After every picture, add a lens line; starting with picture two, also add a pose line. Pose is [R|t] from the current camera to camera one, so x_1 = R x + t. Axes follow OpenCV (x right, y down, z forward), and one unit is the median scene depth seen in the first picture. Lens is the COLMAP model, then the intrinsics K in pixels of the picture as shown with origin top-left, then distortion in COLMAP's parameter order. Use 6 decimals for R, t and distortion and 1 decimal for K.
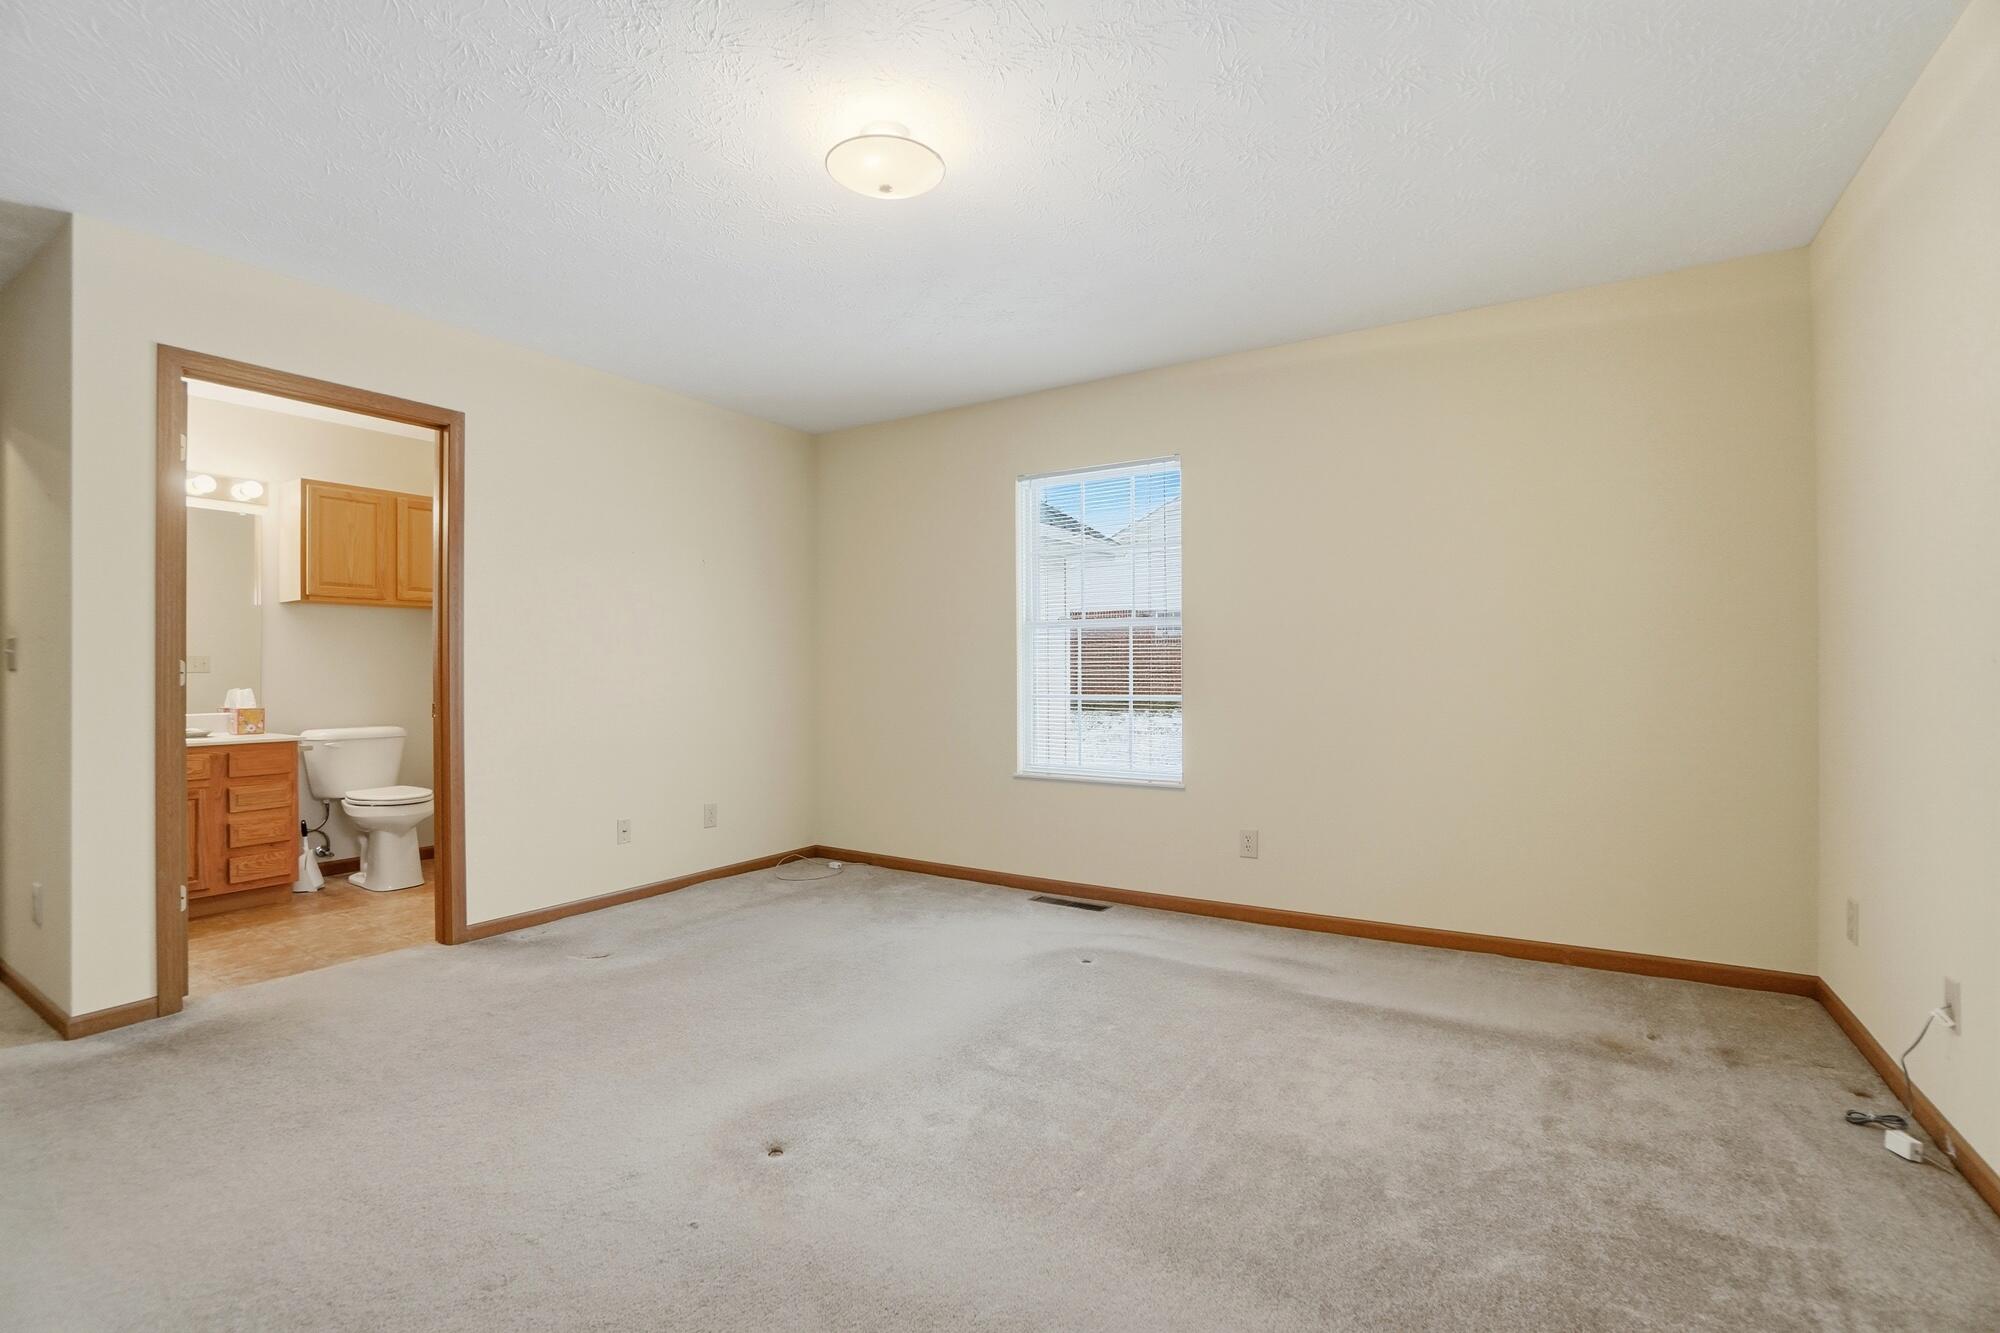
lens RADIAL K [[890.4, 0, 1009.0], [0, 890.4, 663.9], [0, 0, 1]] dist [-0.053385, 0.016761]
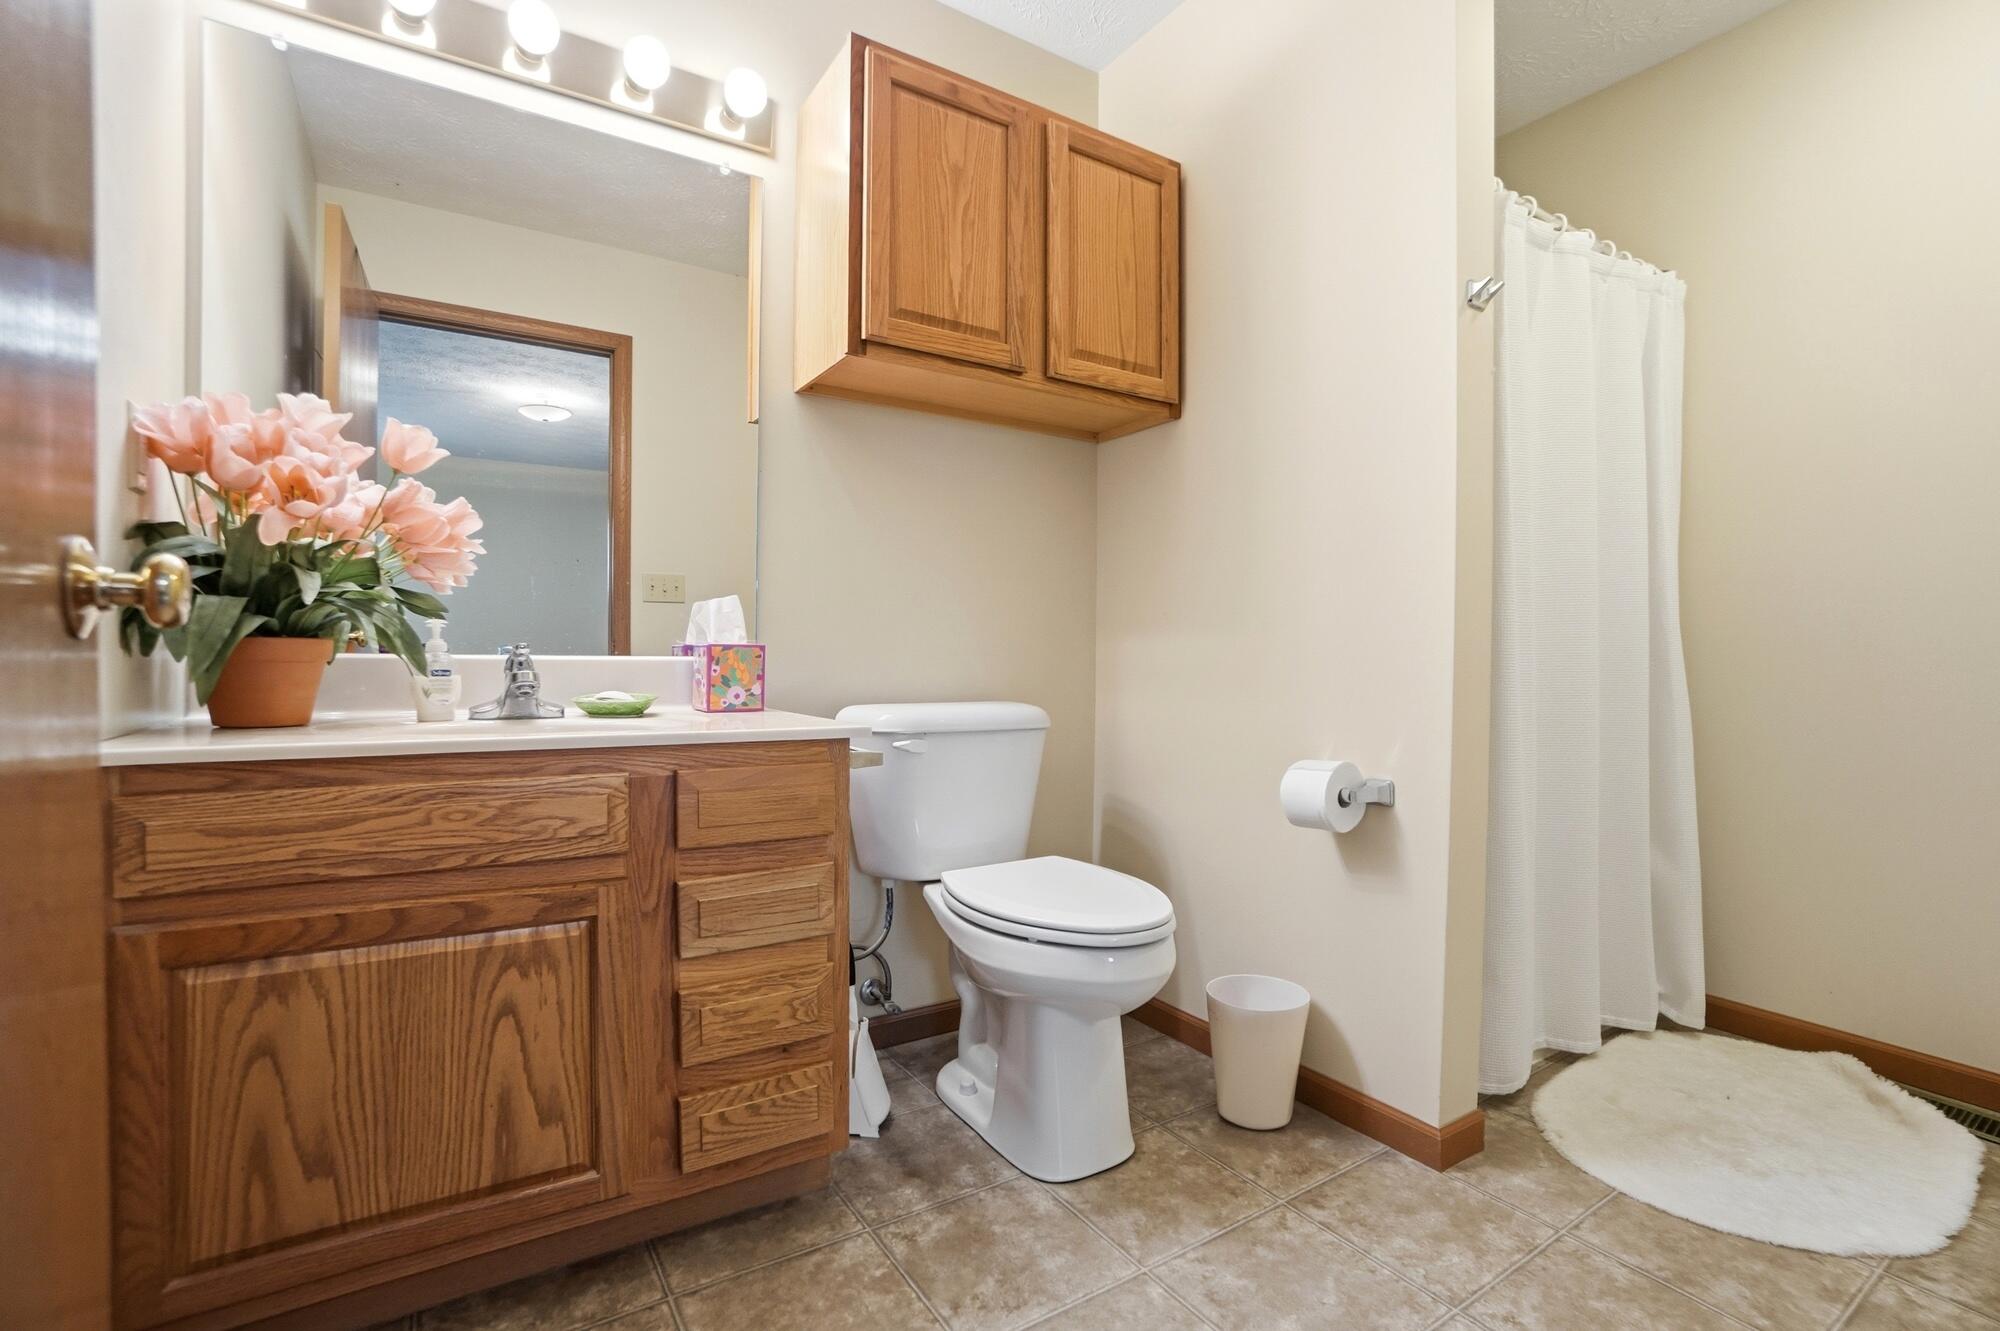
lens RADIAL K [[890.4, 0, 1010.2], [0, 890.4, 673.0], [0, 0, 1]] dist [-0.053385, 0.016761]
pose [[0.908025, 0.015995, -0.418611, -0.604084], [-0.008232, 0.999759, 0.020344, 0.054710], [0.418836, -0.015027, 0.907938, 0.693662]]
